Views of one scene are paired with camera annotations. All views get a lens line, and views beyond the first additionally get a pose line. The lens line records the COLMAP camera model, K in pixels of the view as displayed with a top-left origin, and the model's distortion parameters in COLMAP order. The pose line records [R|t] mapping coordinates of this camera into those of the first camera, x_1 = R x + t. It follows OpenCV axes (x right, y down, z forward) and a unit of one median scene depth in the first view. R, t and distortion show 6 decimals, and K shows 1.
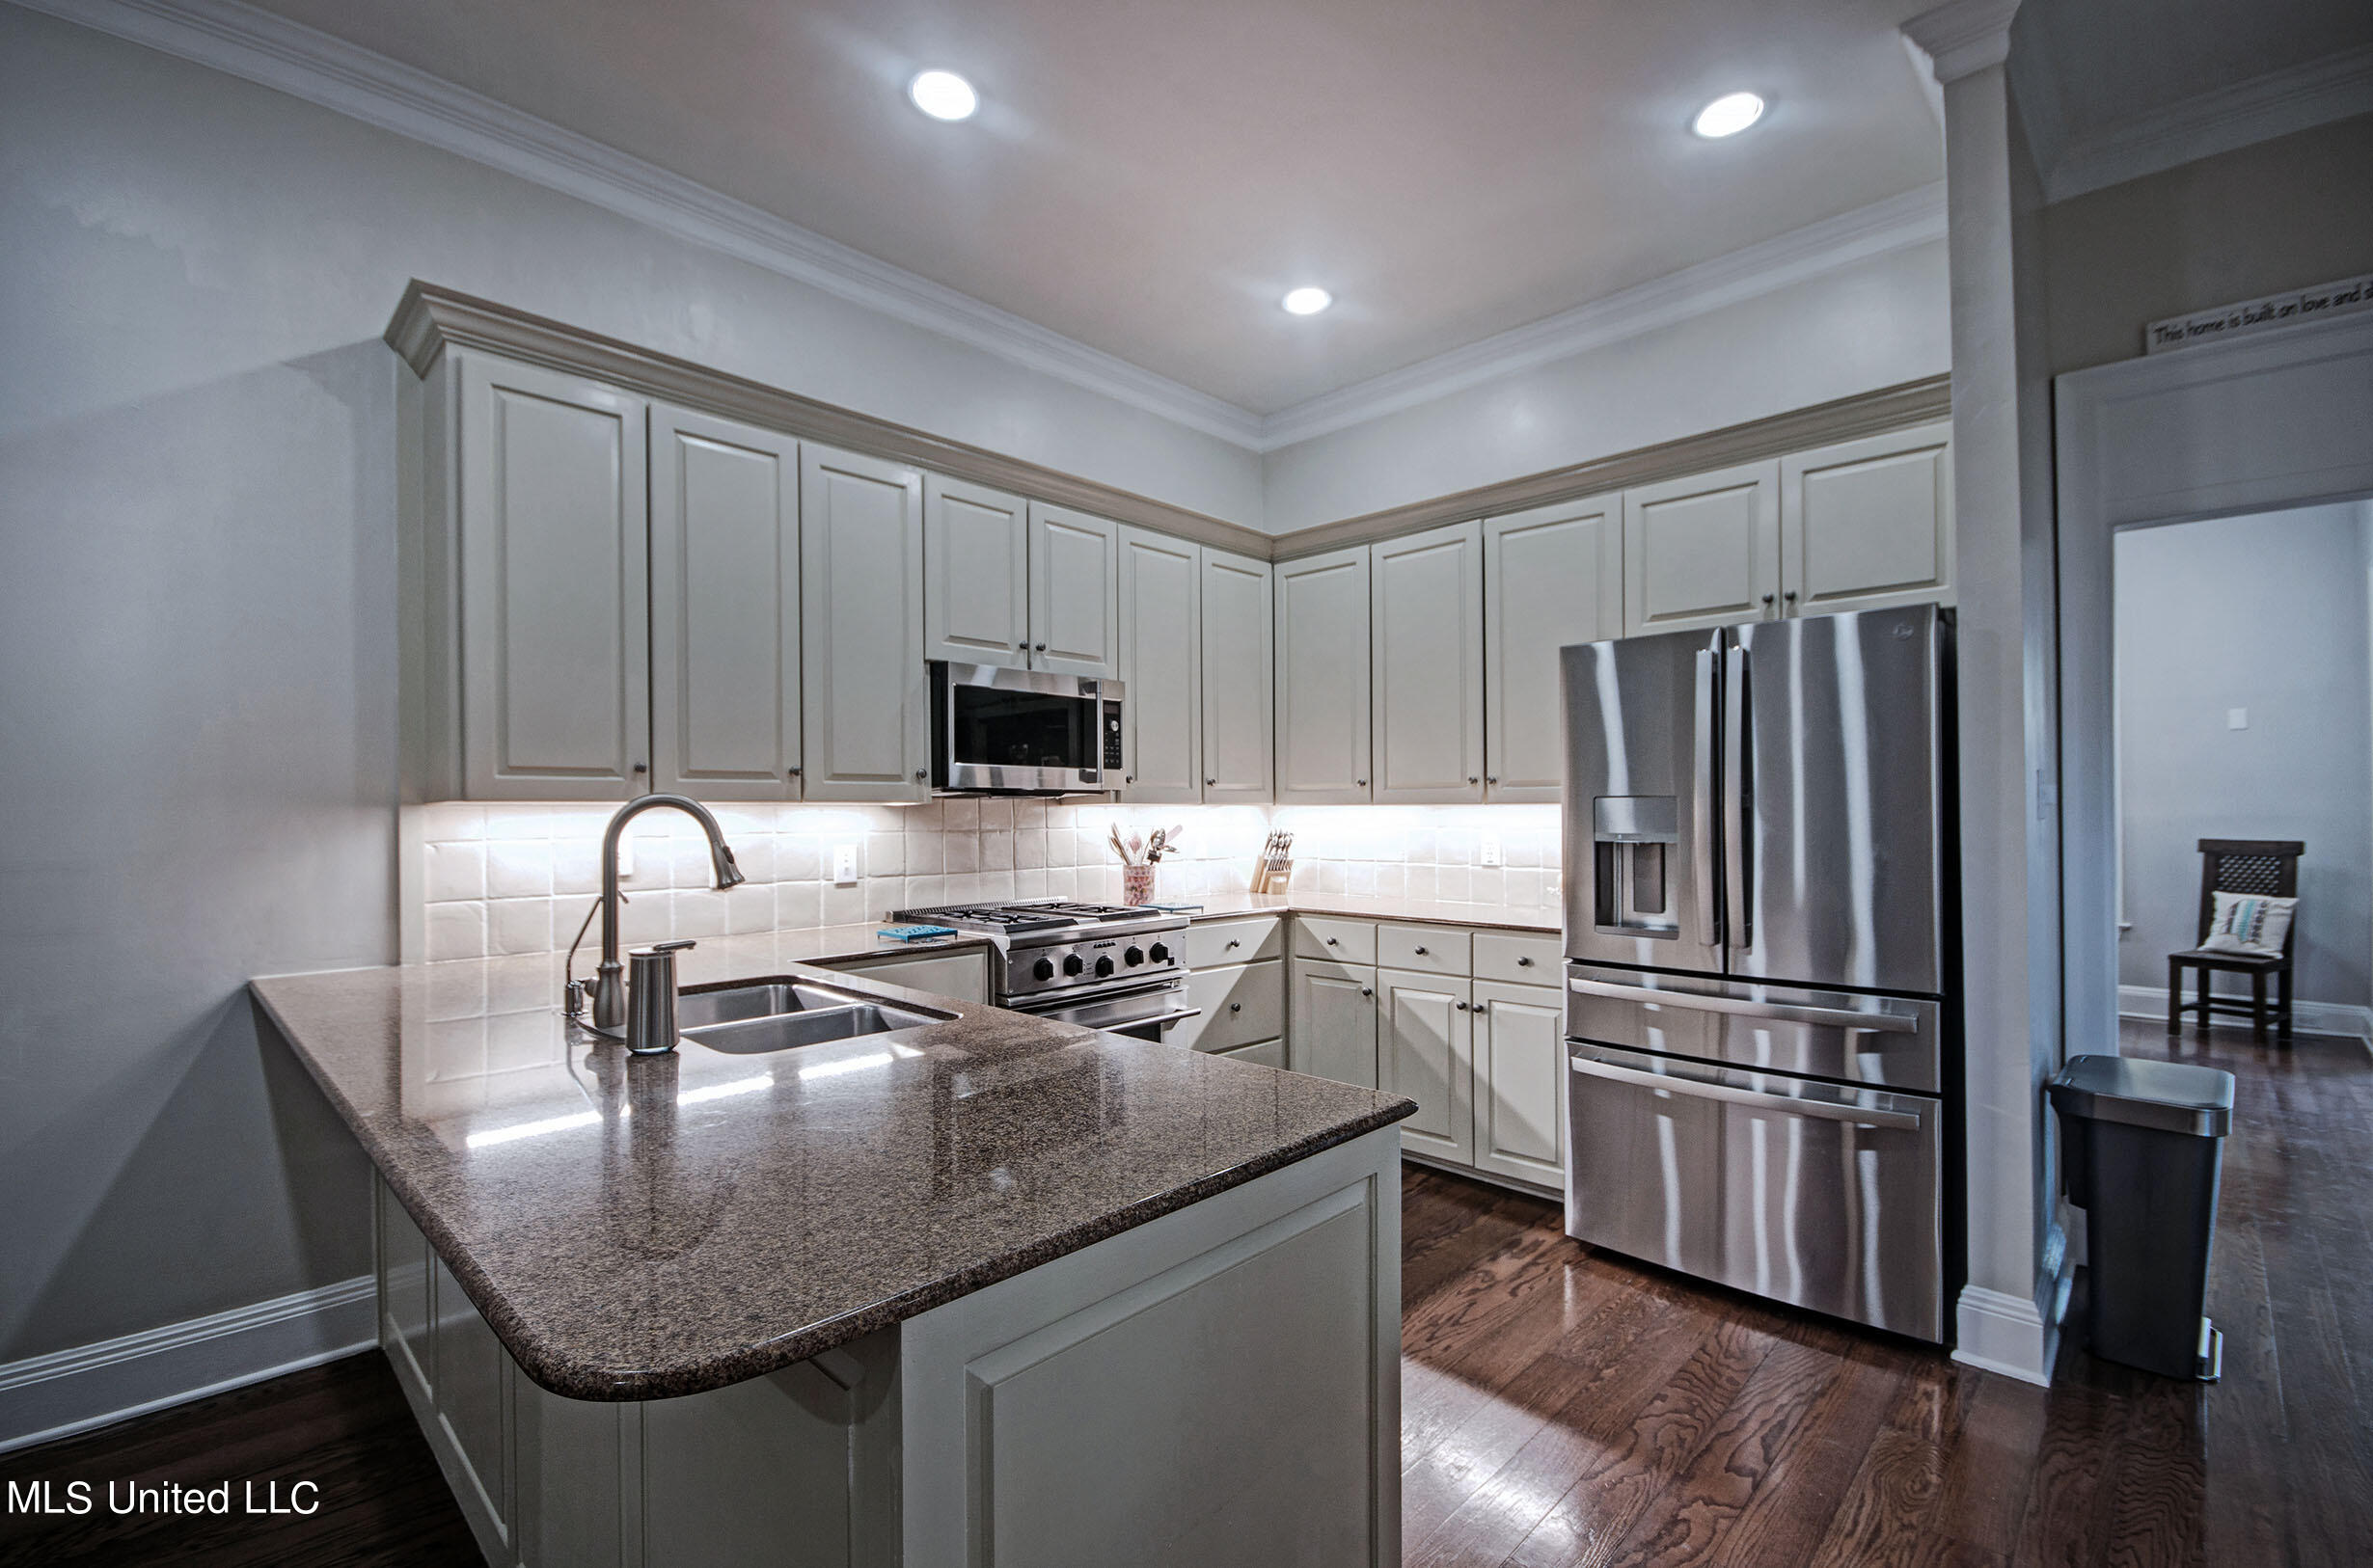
lens RADIAL K [[1040.8, 0, 1184.4], [0, 1040.8, 811.4], [0, 0, 1]] dist [-0.000538, -0.004687]
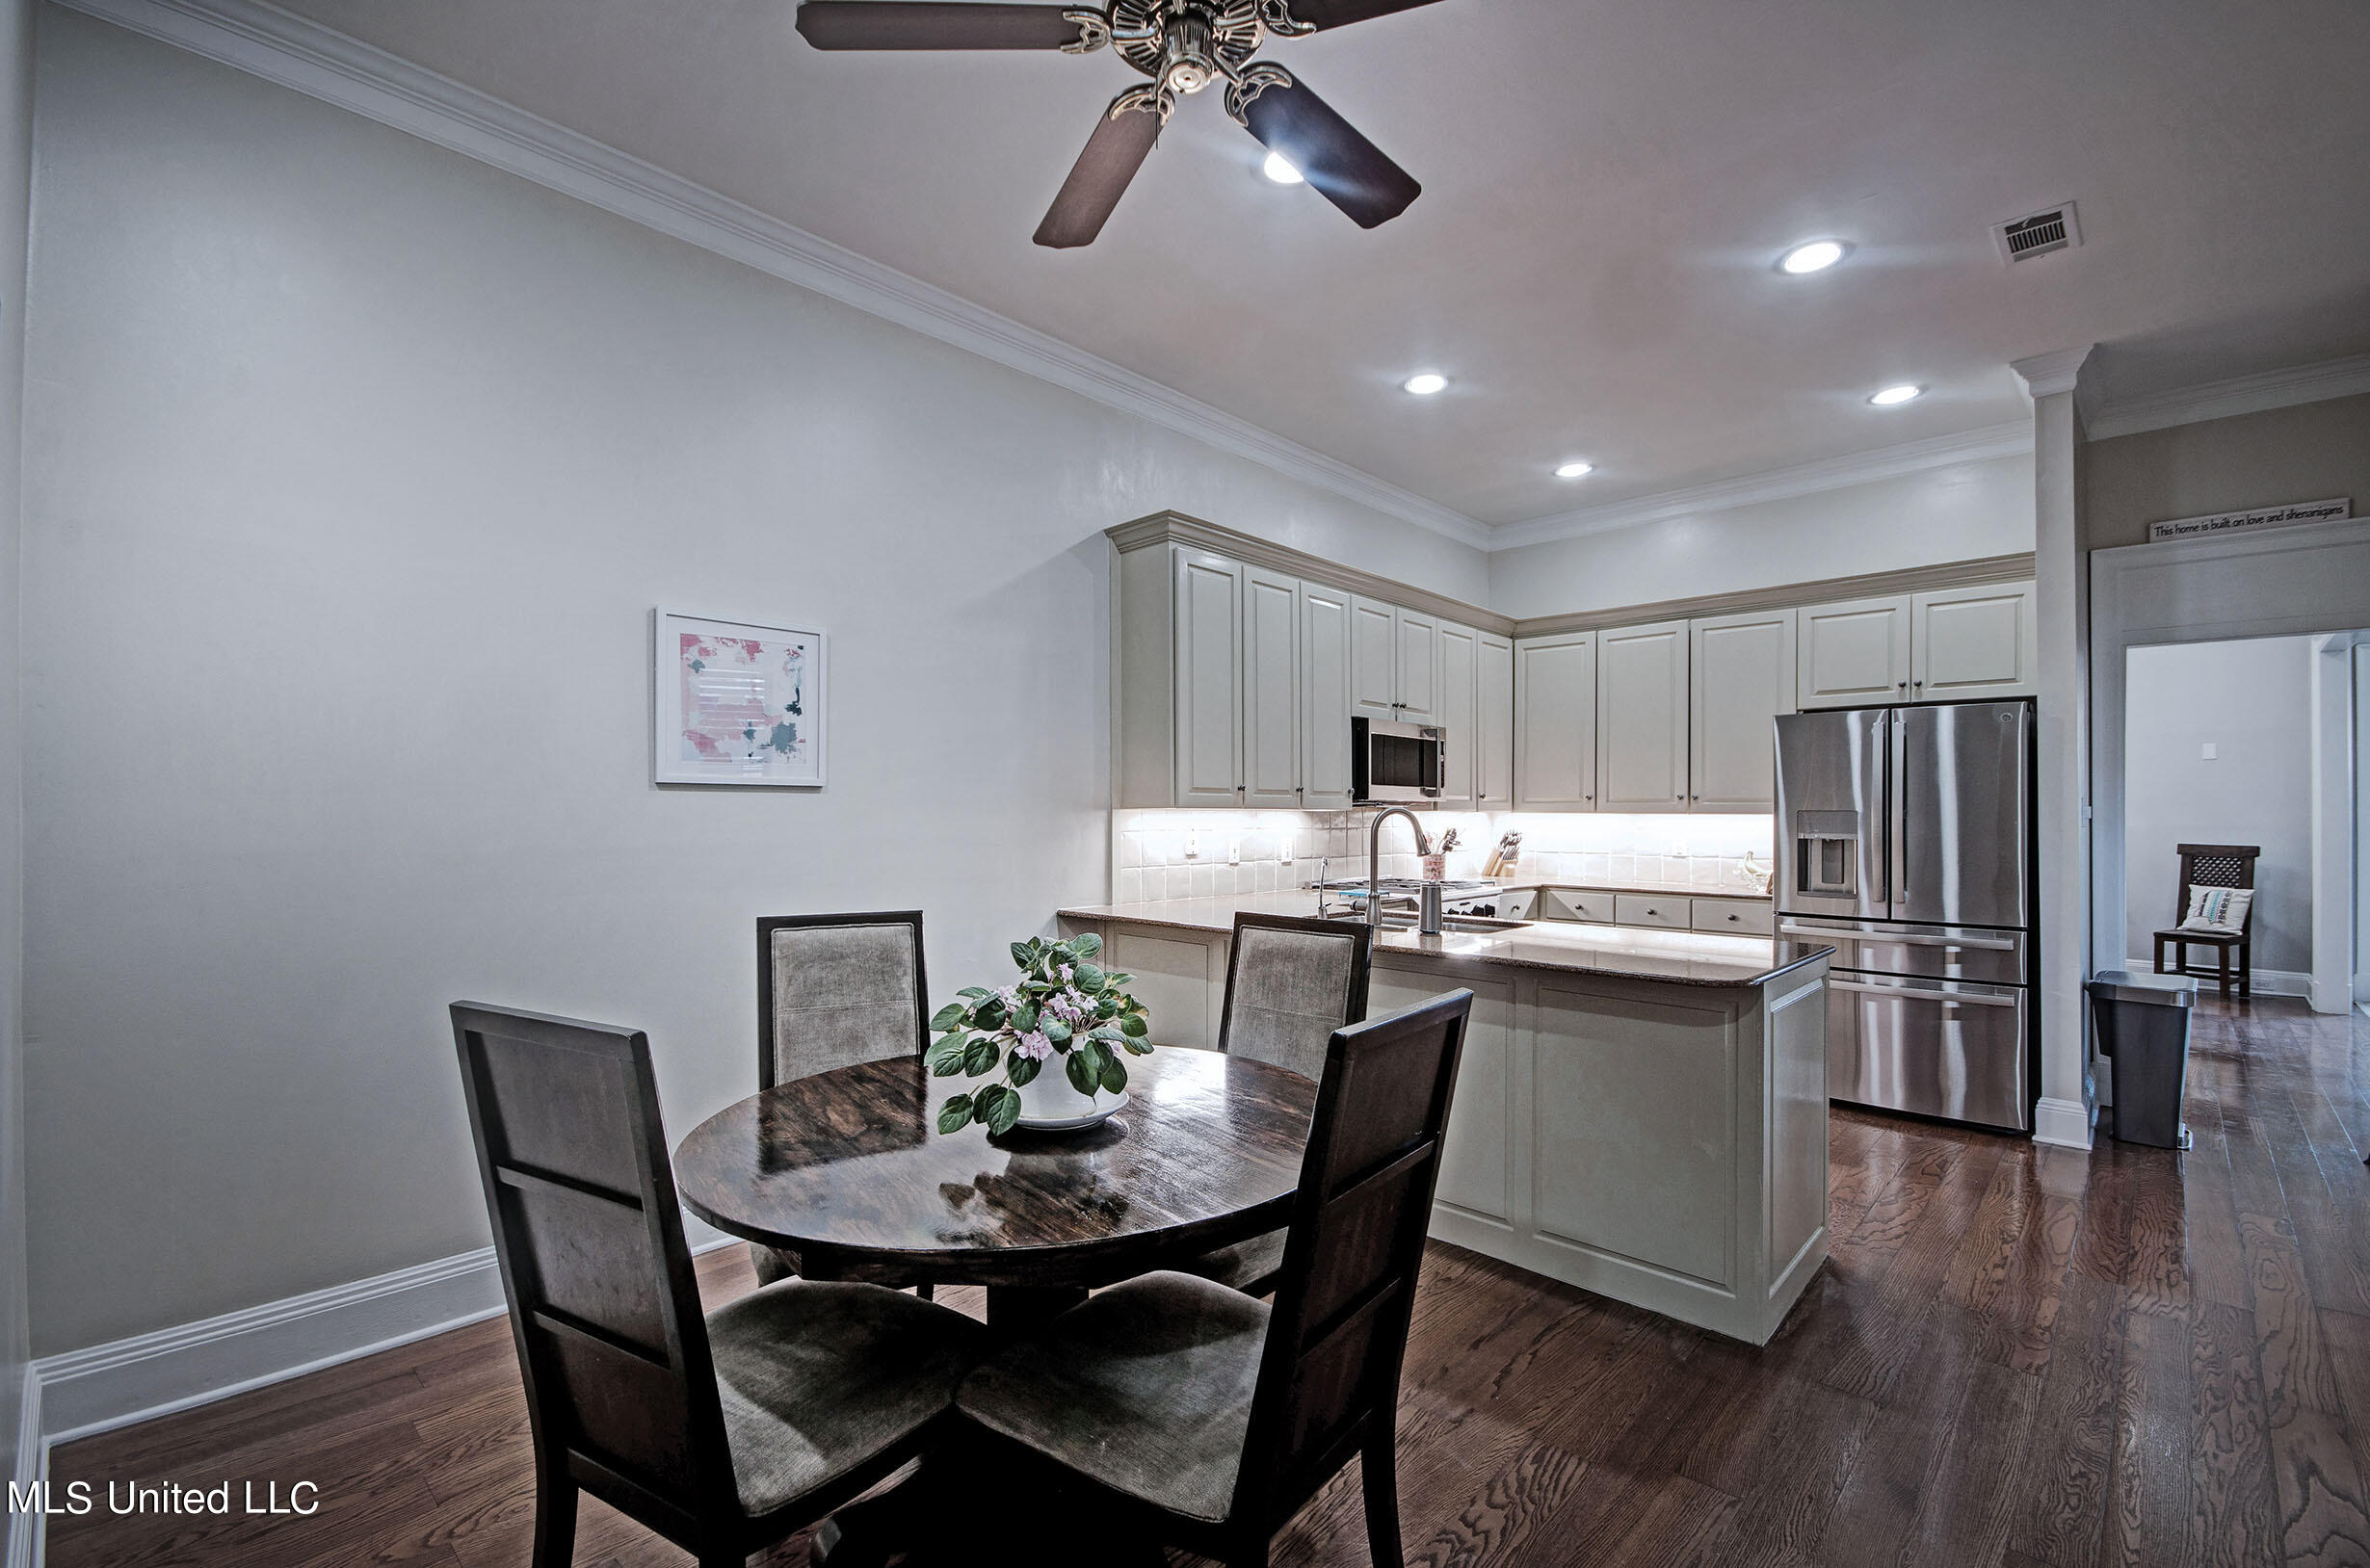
lens RADIAL K [[1034.8, 0, 1190.2], [0, 1034.8, 813.2], [0, 0, 1]] dist [0.011137, -0.000640]
pose [[0.999805, 0.009113, 0.017532, -0.455205], [-0.009106, 0.999958, -0.000434, -0.000672], [-0.017535, 0.000274, 0.999846, -0.464251]]
